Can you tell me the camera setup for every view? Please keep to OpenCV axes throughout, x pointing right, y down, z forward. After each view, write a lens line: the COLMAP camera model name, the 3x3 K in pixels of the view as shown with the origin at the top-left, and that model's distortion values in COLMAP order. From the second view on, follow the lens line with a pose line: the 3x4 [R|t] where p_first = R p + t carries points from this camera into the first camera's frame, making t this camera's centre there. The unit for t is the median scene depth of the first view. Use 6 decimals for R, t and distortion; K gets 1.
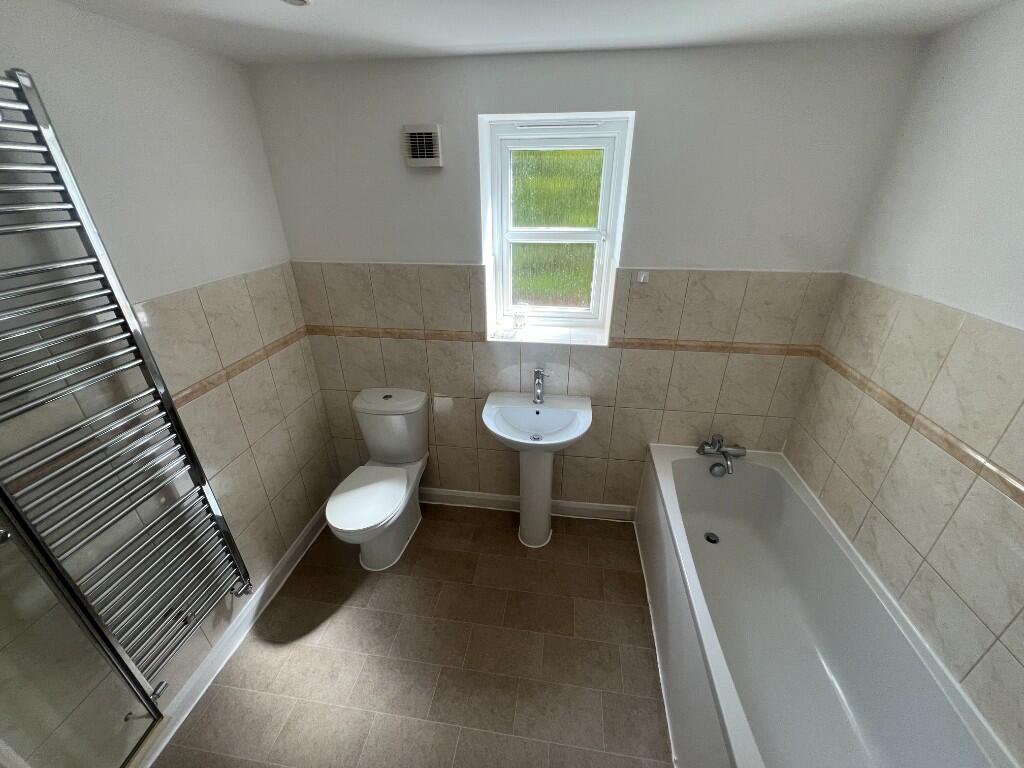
lens RADIAL K [[406.4, 0, 509.7], [0, 406.4, 381.6], [0, 0, 1]] dist [-0.000271, 0.000217]
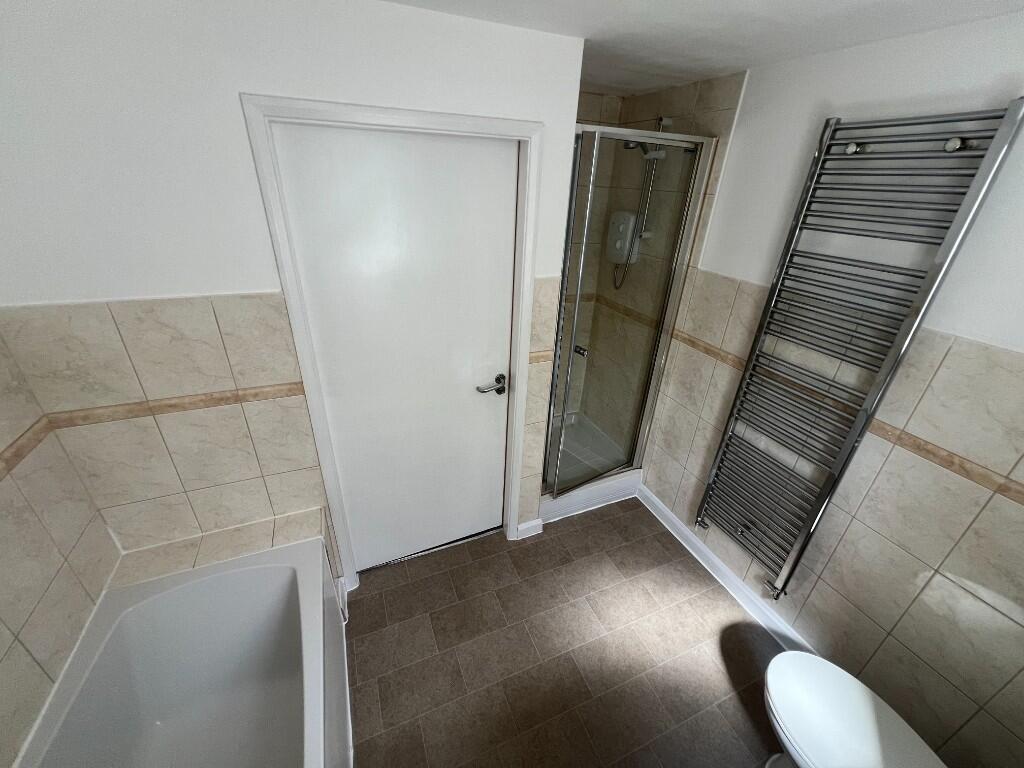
lens RADIAL K [[406.4, 0, 509.7], [0, 406.4, 381.6], [0, 0, 1]] dist [-0.000271, 0.000217]
pose [[-0.855215, 0.207531, -0.474909, 0.314347], [-0.257881, 0.624446, 0.737269, -0.431857], [0.449561, 0.752993, -0.480517, 0.846847]]
